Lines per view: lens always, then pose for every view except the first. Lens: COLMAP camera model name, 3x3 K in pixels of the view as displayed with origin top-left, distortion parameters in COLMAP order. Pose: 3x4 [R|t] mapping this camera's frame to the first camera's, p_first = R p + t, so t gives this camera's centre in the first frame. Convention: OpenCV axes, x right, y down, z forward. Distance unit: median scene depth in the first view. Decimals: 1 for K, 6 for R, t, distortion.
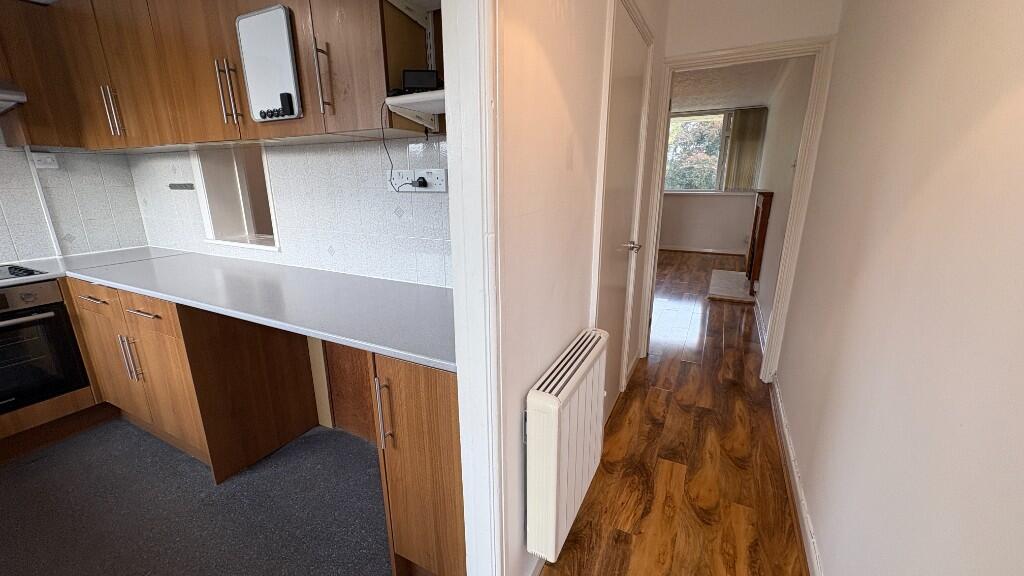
lens RADIAL K [[406.1, 0, 508.9], [0, 406.1, 288.0], [0, 0, 1]] dist [0.001177, -0.000079]
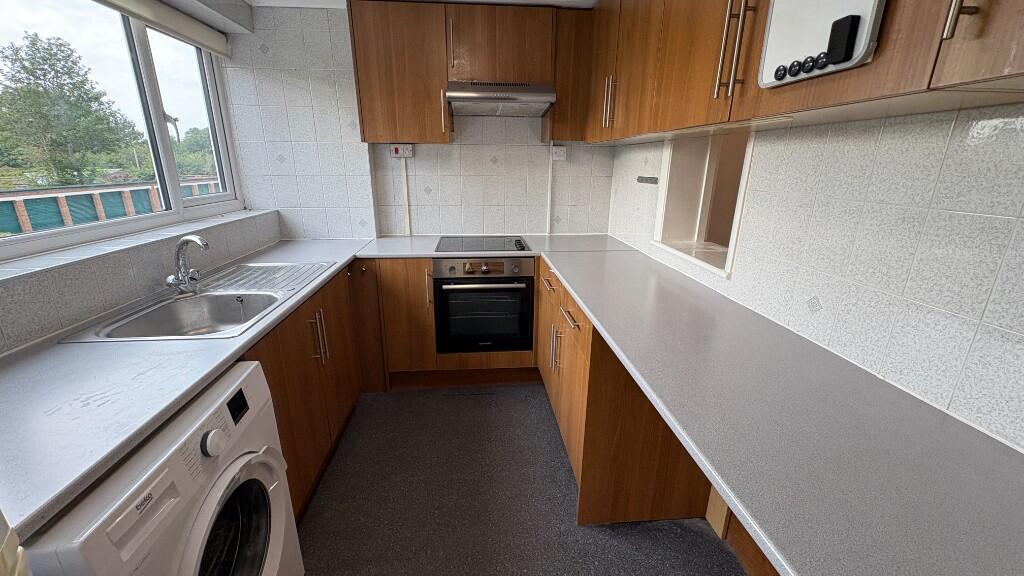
lens RADIAL K [[406.1, 0, 511.8], [0, 406.1, 287.5], [0, 0, 1]] dist [0.001177, -0.000079]
pose [[0.538161, 0.258878, -0.802100, -0.202864], [-0.235545, 0.959938, 0.151784, -0.100321], [0.809260, 0.107246, 0.577578, 0.294933]]
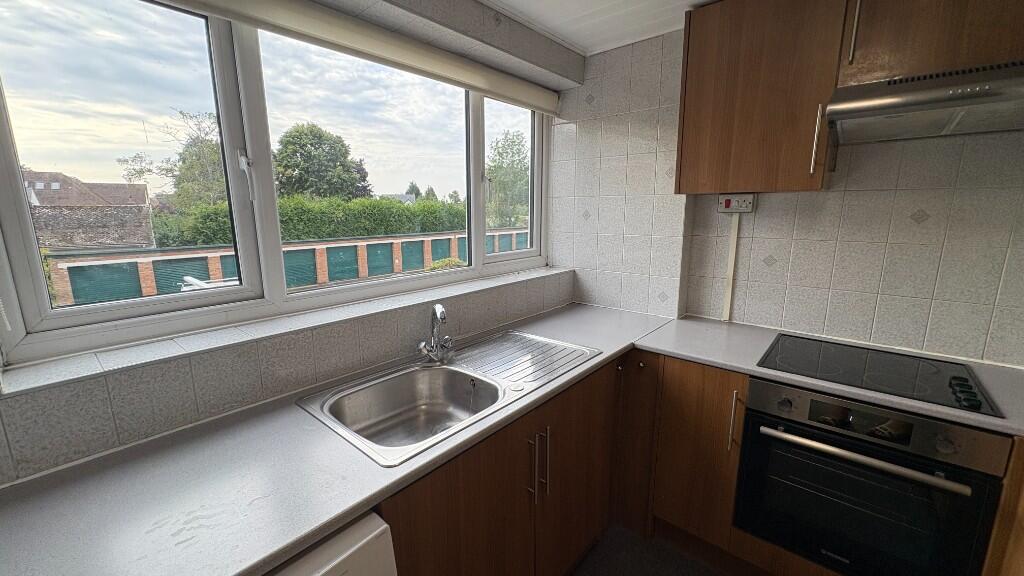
lens RADIAL K [[406.1, 0, 511.6], [0, 406.1, 286.2], [0, 0, 1]] dist [0.001177, -0.000079]
pose [[-0.233926, 0.188912, -0.953725, -0.531147], [-0.255035, 0.934669, 0.247691, -0.164587], [0.938209, 0.301175, -0.170464, 0.454039]]
